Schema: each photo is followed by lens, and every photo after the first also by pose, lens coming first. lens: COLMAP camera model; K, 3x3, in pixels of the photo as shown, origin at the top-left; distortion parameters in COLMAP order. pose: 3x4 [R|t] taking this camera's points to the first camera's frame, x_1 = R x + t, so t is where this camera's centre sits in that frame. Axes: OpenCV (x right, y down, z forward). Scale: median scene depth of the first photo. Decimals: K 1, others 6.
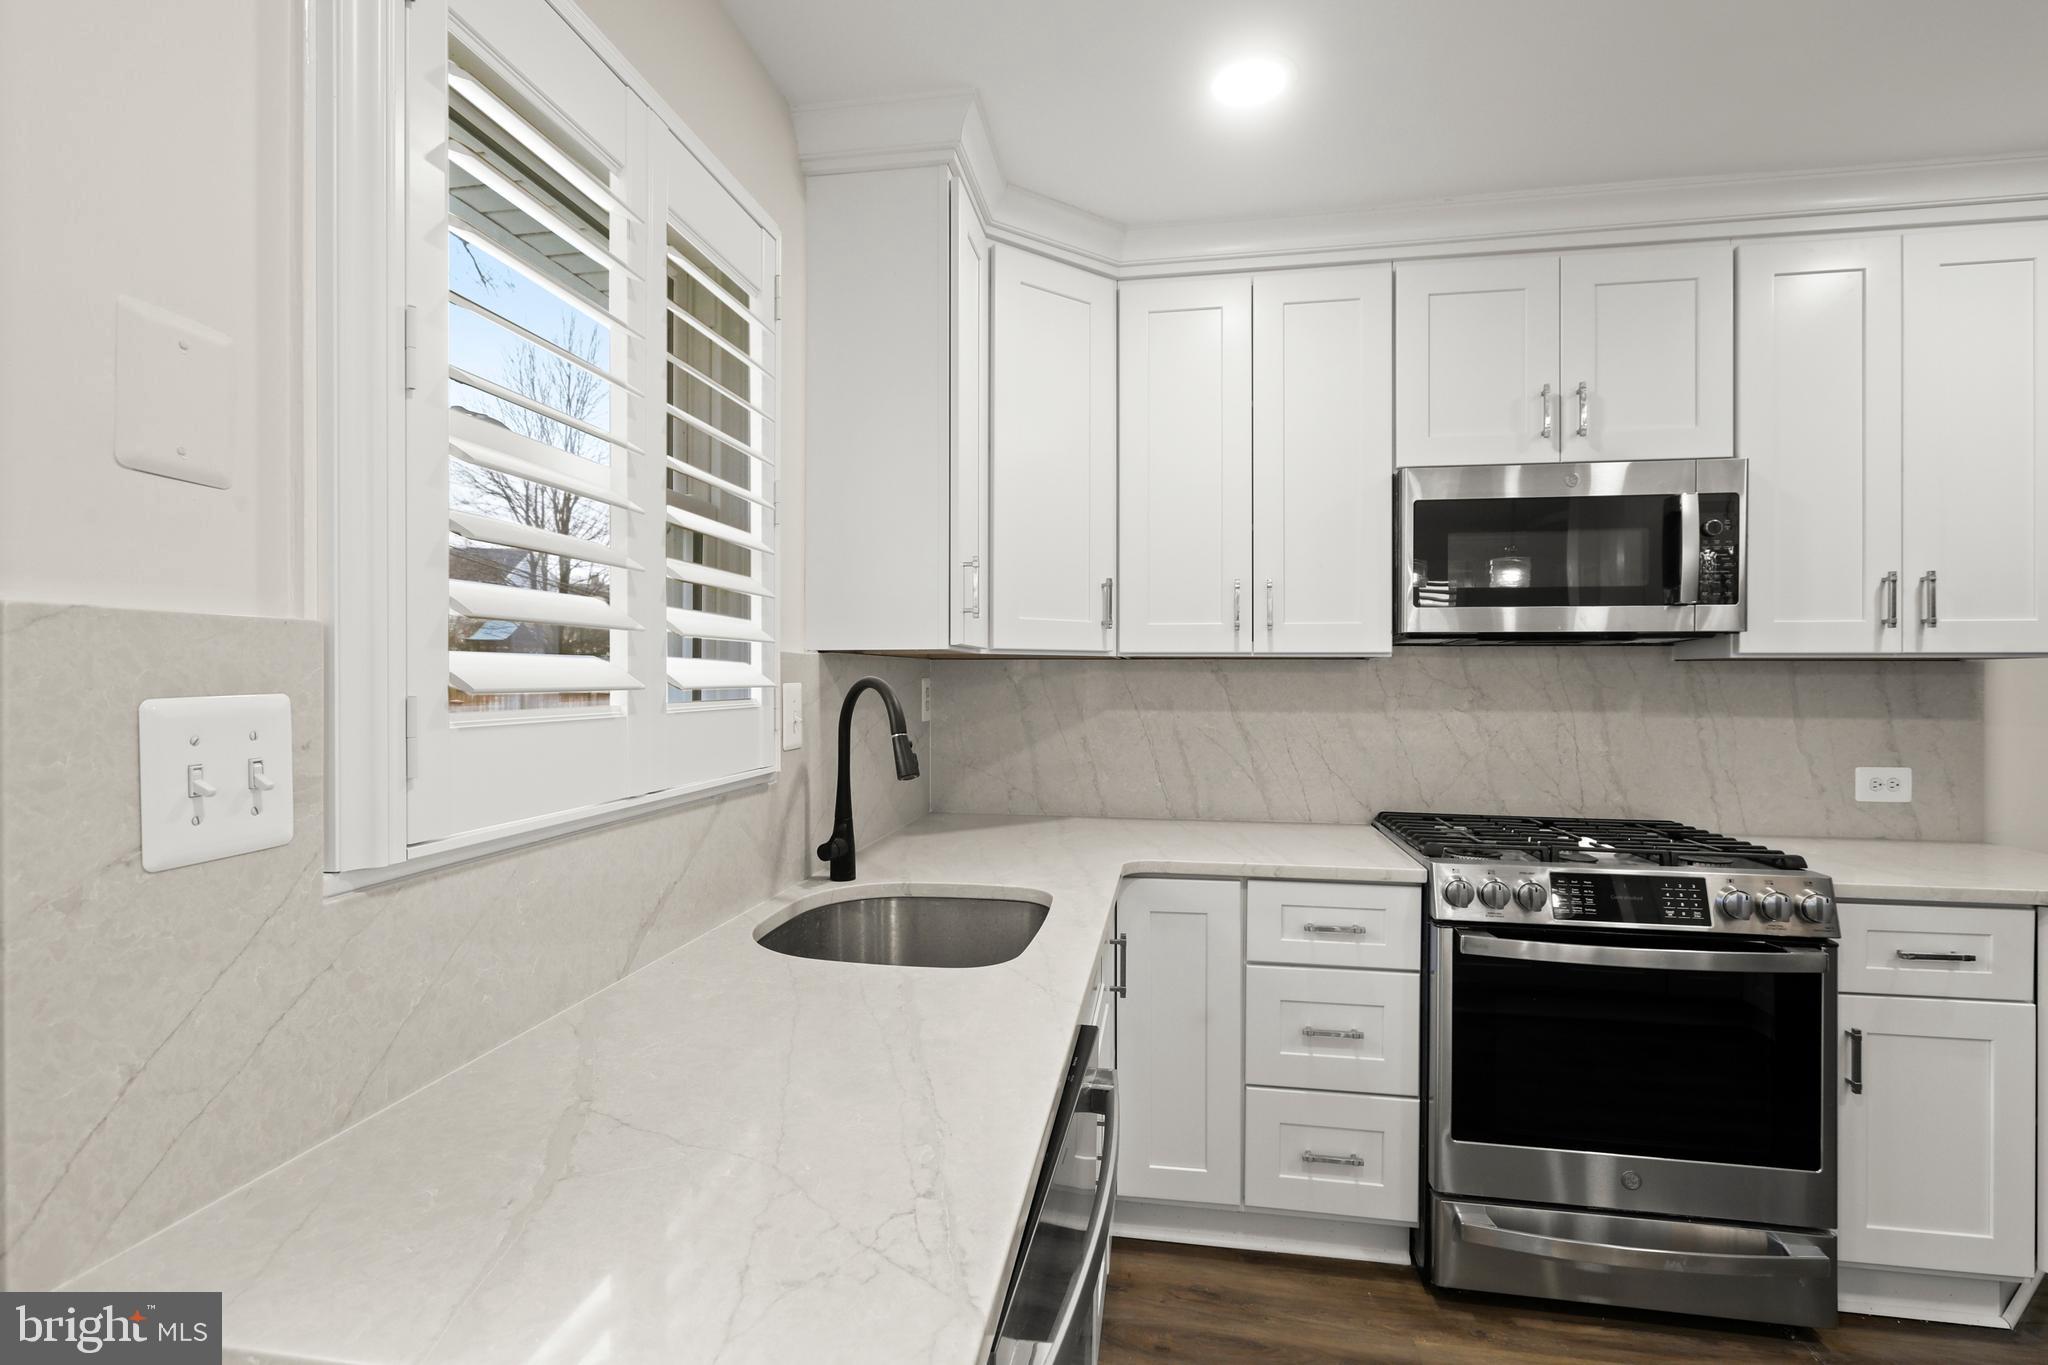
lens RADIAL K [[934.5, 0, 1031.0], [0, 934.5, 676.9], [0, 0, 1]] dist [-0.001055, 0.000419]
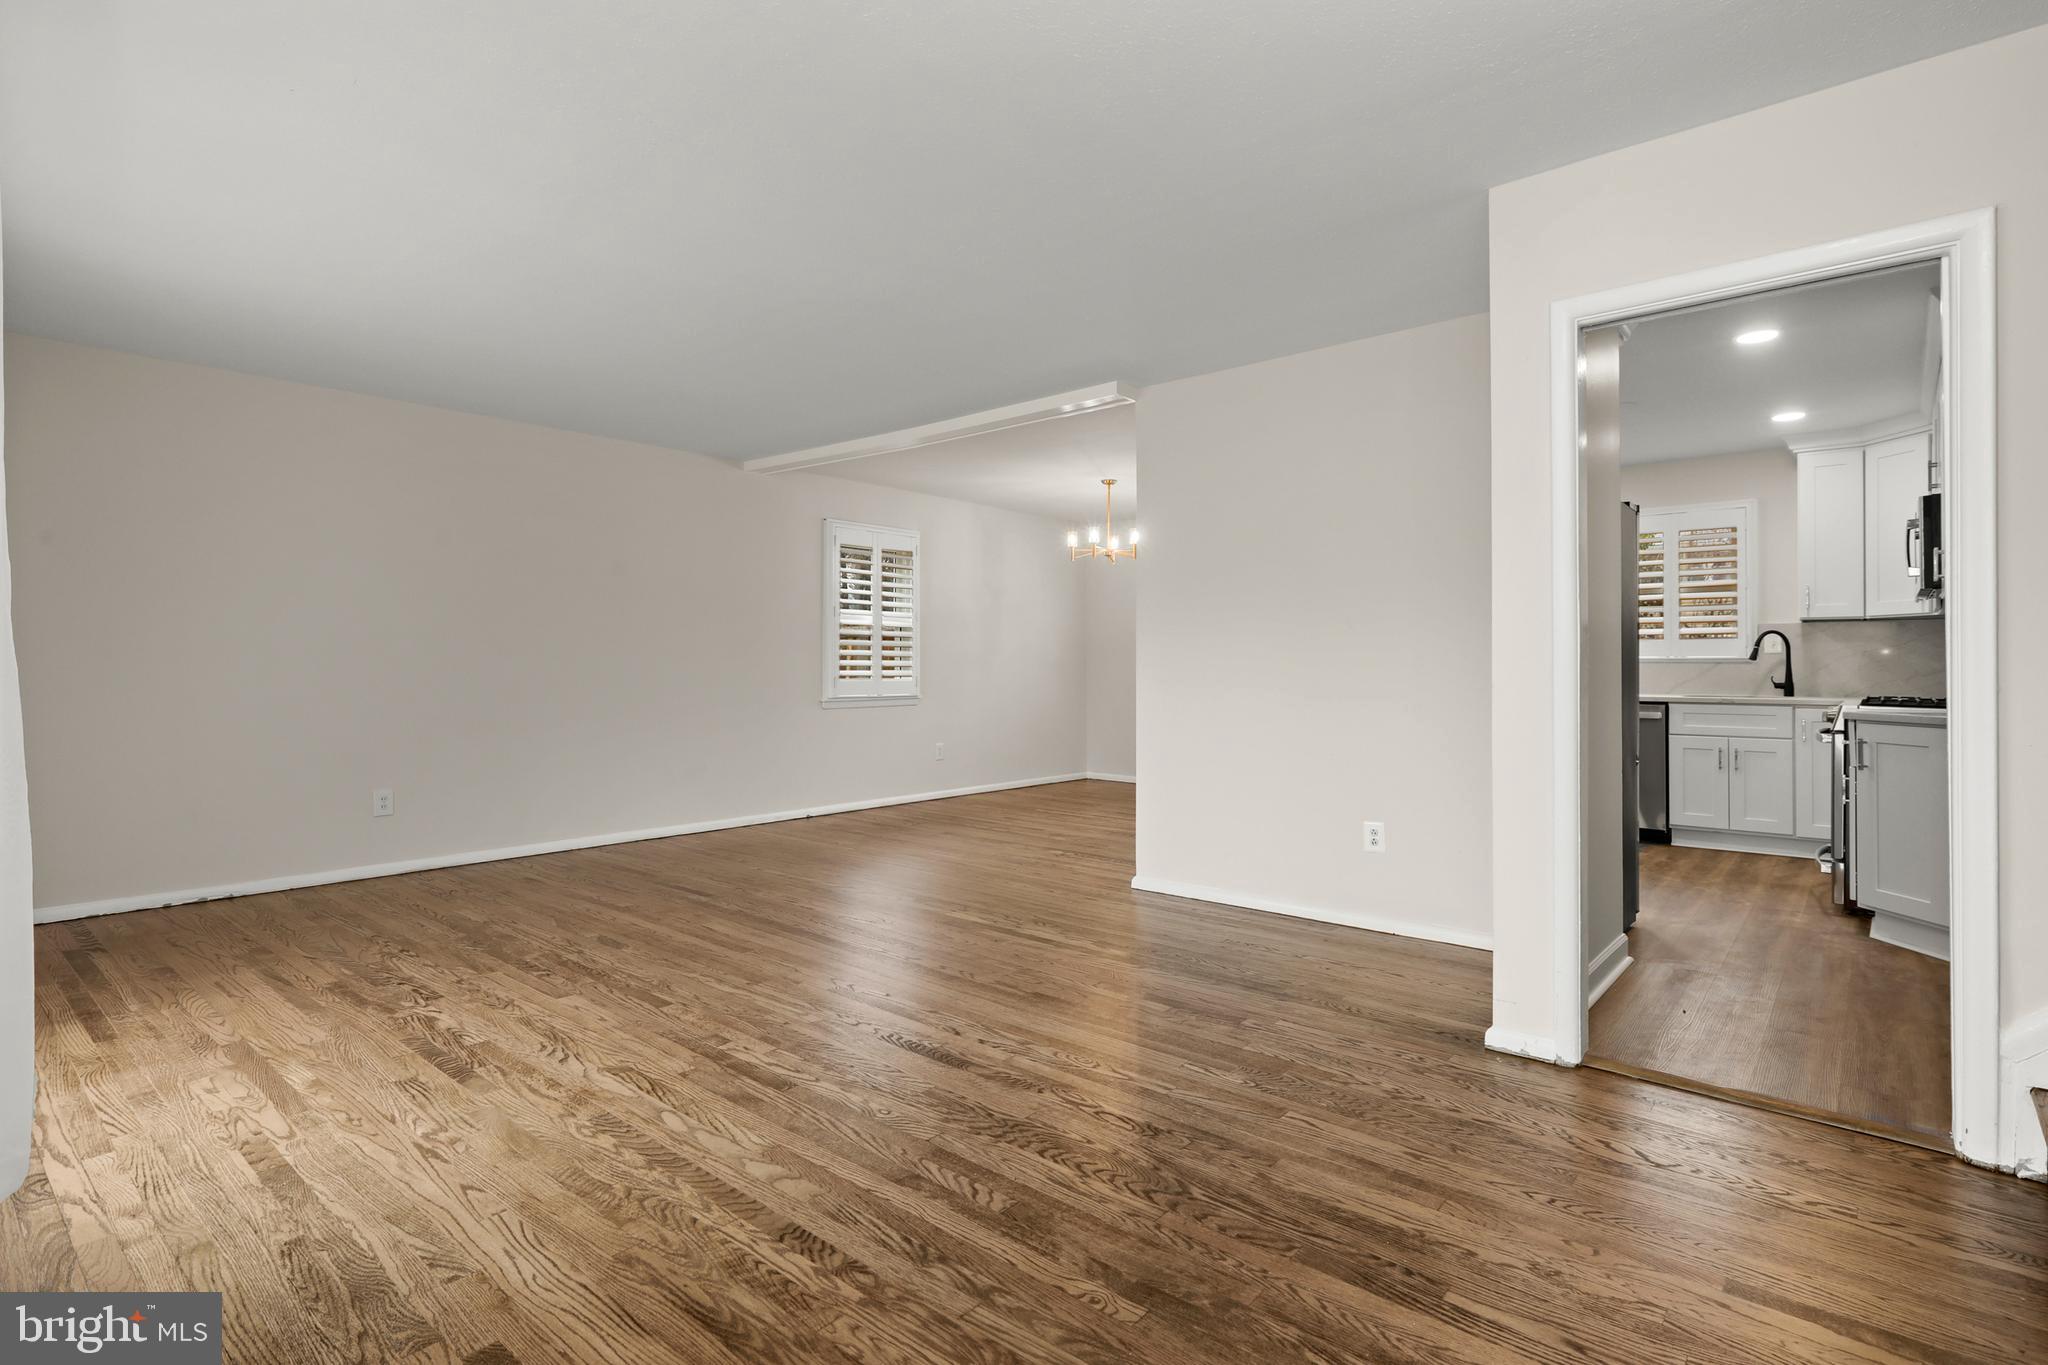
lens RADIAL K [[995.8, 0, 1050.1], [0, 995.8, 658.1], [0, 0, 1]] dist [-0.001288, 0.001045]
pose [[-0.509940, -0.010031, -0.860151, 3.330724], [-0.003868, 0.999949, -0.009368, 0.114826], [0.860201, -0.001450, -0.509953, 0.510199]]
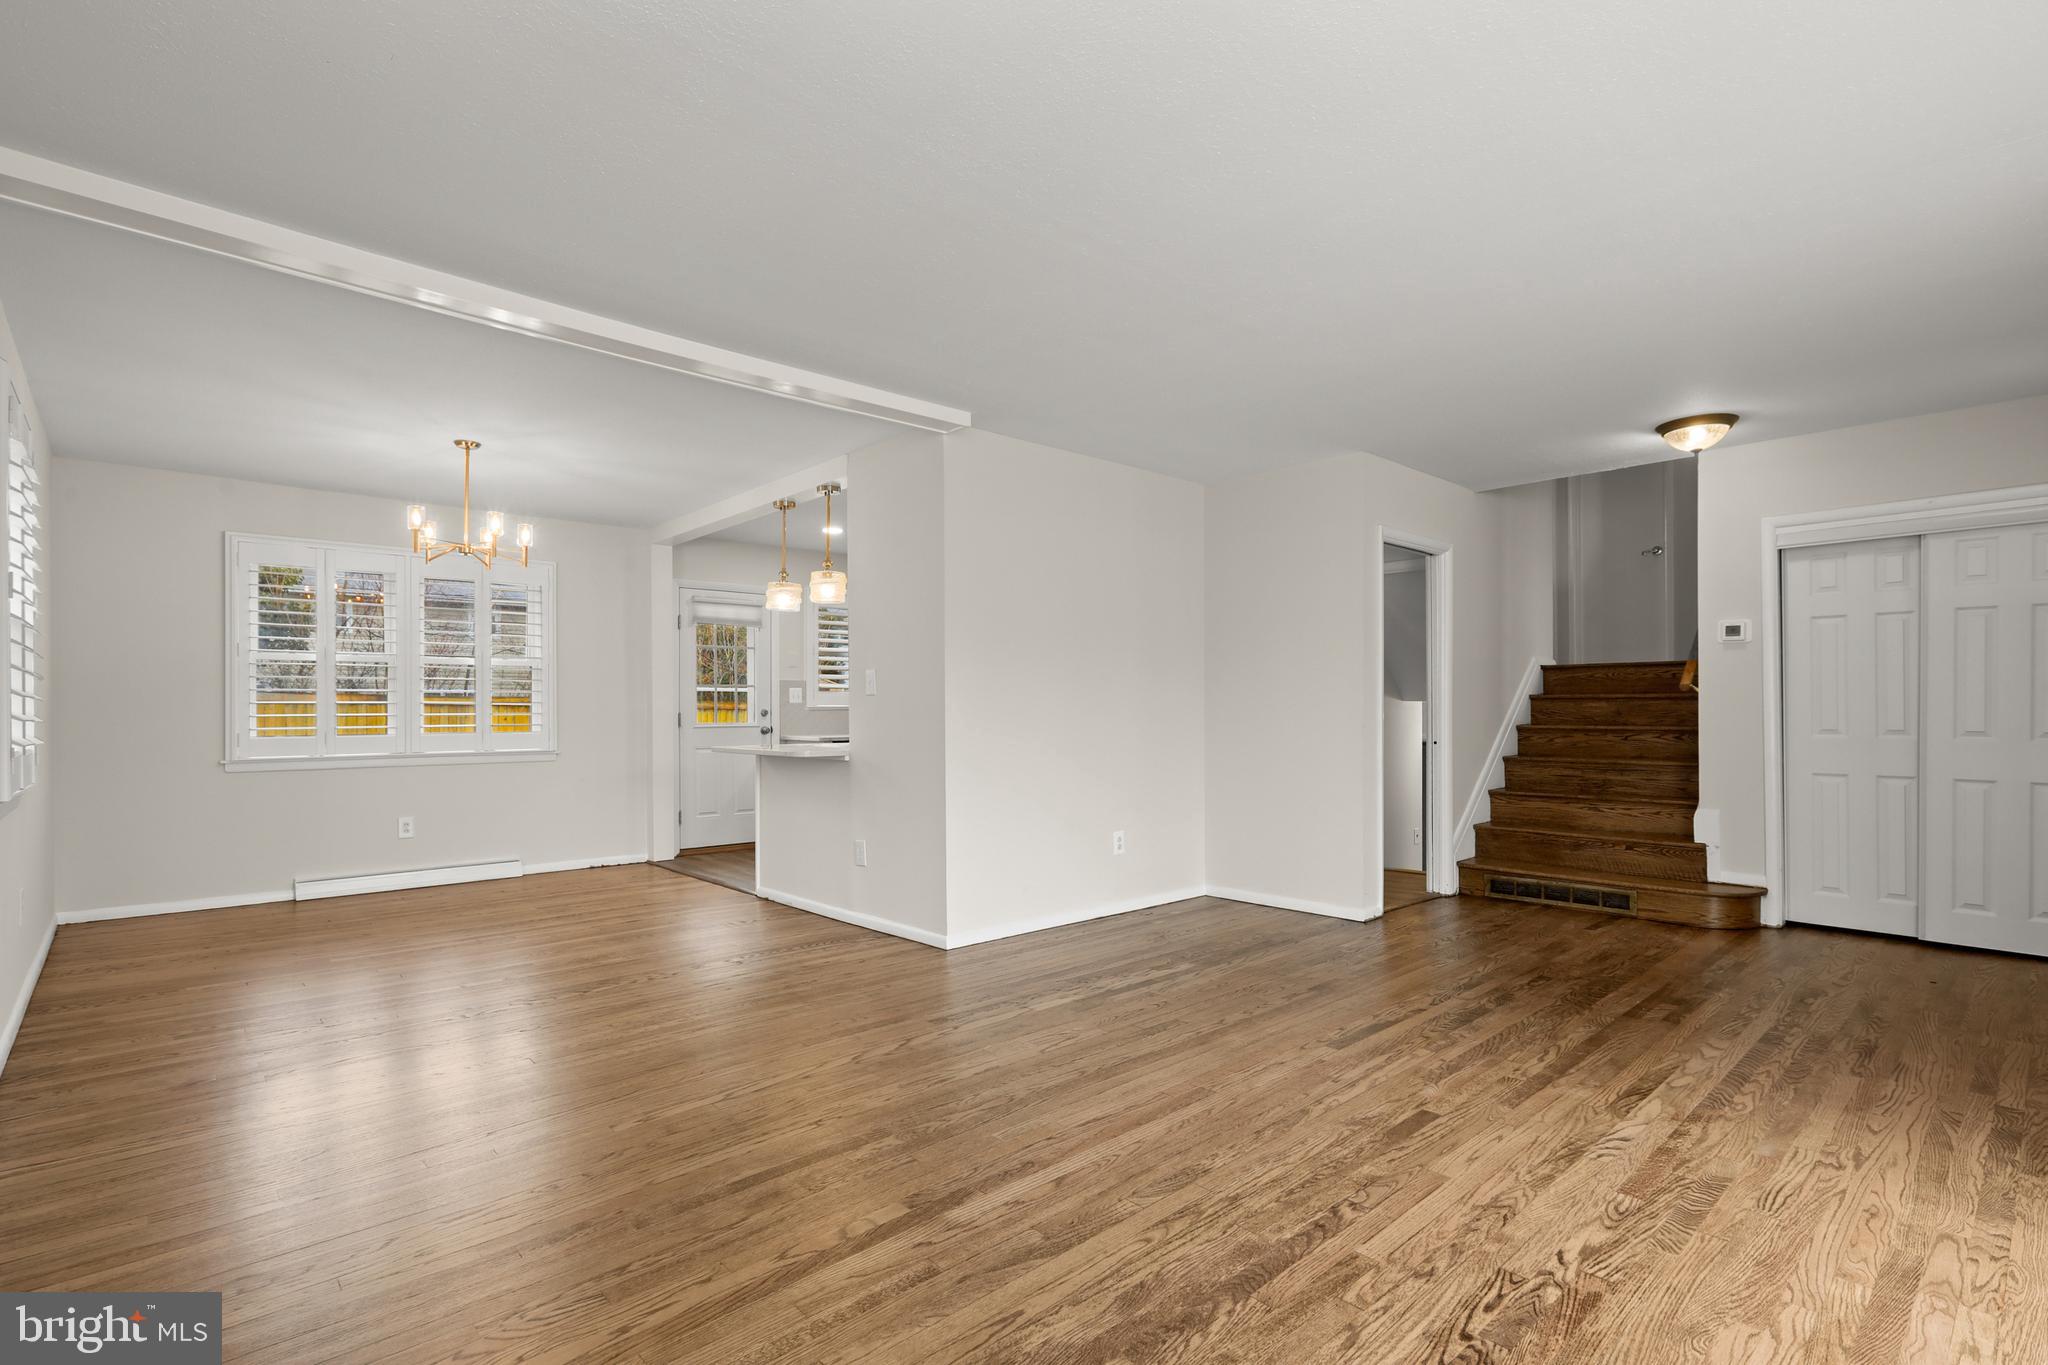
lens RADIAL K [[967.7, 0, 1029.9], [0, 967.7, 701.7], [0, 0, 1]] dist [-0.000175, -0.000014]
pose [[0.788030, -0.010782, -0.615542, 2.703730], [0.004740, 0.999923, -0.011447, 0.106953], [0.615618, 0.006103, 0.788021, -2.035471]]
